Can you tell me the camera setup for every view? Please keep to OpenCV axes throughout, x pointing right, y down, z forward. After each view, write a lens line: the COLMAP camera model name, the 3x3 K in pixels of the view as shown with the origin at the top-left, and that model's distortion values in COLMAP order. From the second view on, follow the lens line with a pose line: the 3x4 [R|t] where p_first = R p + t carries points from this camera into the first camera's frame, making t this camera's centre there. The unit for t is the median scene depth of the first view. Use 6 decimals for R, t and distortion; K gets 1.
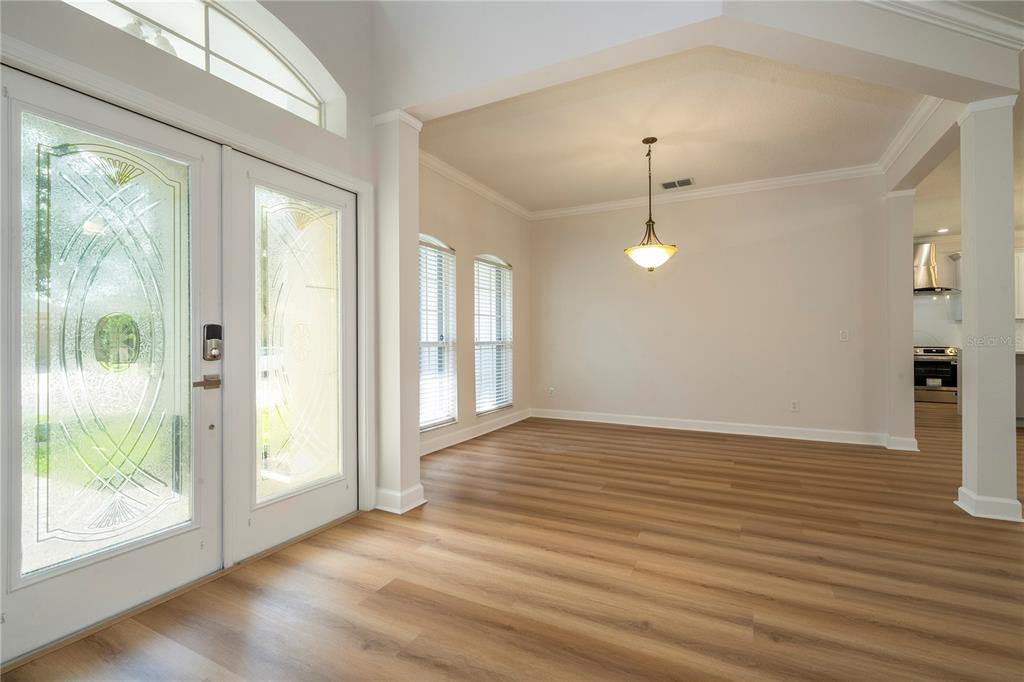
lens RADIAL K [[460.4, 0, 521.5], [0, 460.4, 336.6], [0, 0, 1]] dist [0.001973, 0.000121]
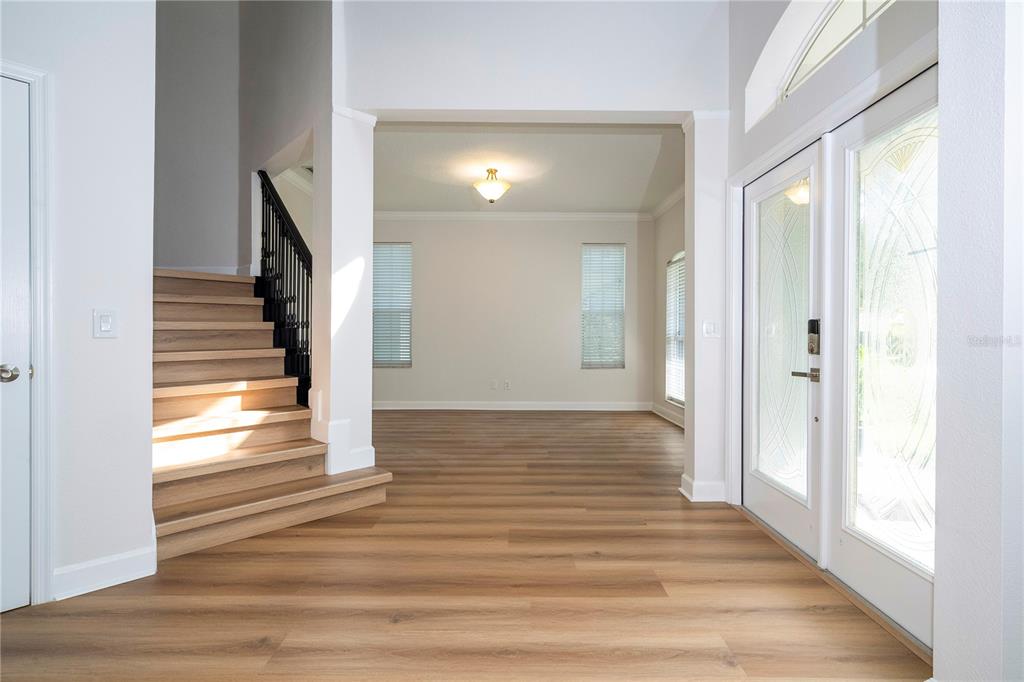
lens RADIAL K [[481.2, 0, 515.2], [0, 481.2, 339.1], [0, 0, 1]] dist [-0.005483, -0.000480]
pose [[-0.896468, 0.003974, -0.443091, 0.307810], [0.002265, 0.999988, 0.004386, 0.008842], [0.443103, 0.002928, -0.896466, 1.268775]]
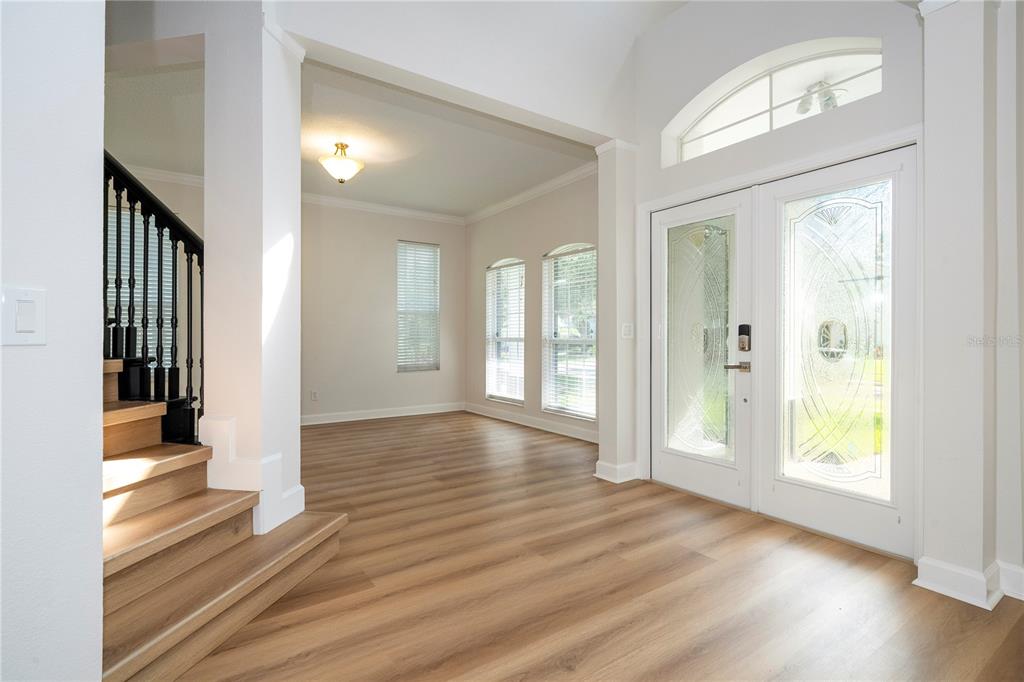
lens RADIAL K [[484.5, 0, 513.8], [0, 484.5, 340.0], [0, 0, 1]] dist [-0.005592, -0.000703]
pose [[-0.488993, 0.008849, -0.872243, 0.684855], [0.006575, 0.999958, 0.006459, 0.004097], [0.872263, -0.002577, -0.489031, 0.841482]]
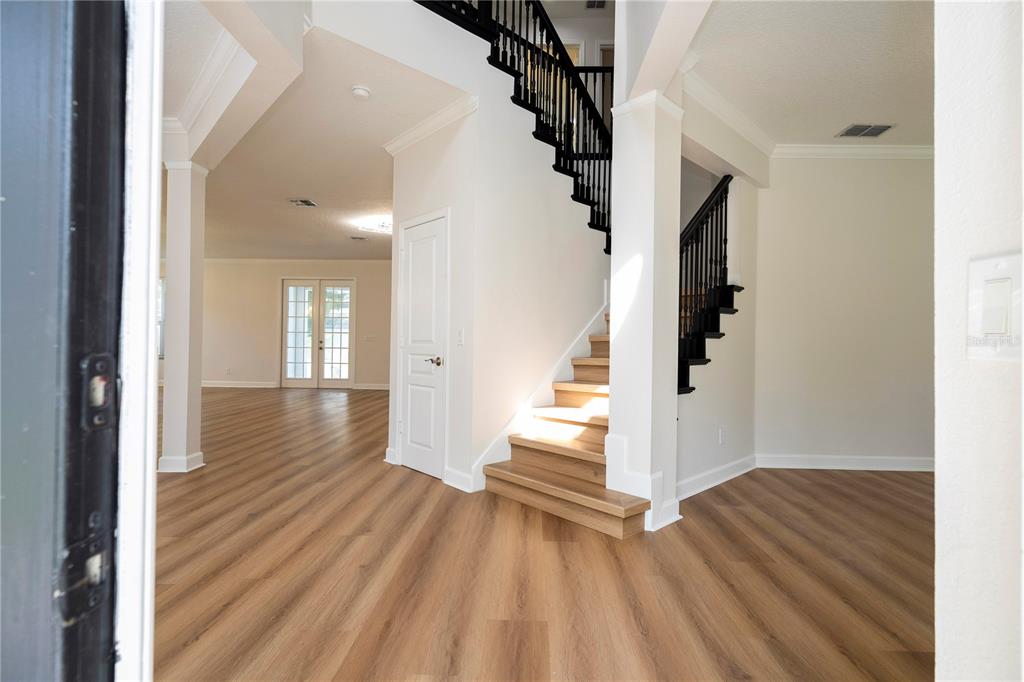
lens RADIAL K [[481.2, 0, 515.2], [0, 481.2, 339.1], [0, 0, 1]] dist [-0.005483, -0.000480]
pose [[-0.420637, 0.004860, 0.907216, -0.682574], [-0.015374, 0.999804, -0.012484, 0.007985], [-0.907099, -0.019199, -0.420480, 0.738892]]
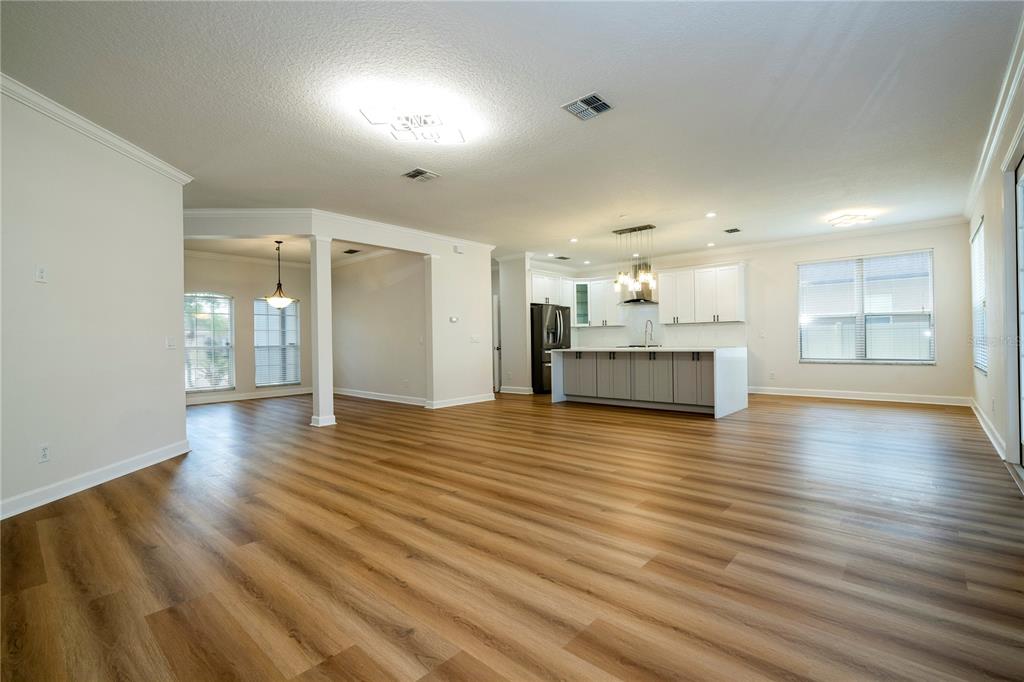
lens RADIAL K [[460.4, 0, 521.5], [0, 460.4, 336.6], [0, 0, 1]] dist [0.001973, 0.000121]
pose [[0.967089, -0.012356, -0.254139, 2.498237], [0.012298, 0.999923, -0.001819, -0.020174], [0.254142, -0.001367, 0.967166, -0.846005]]
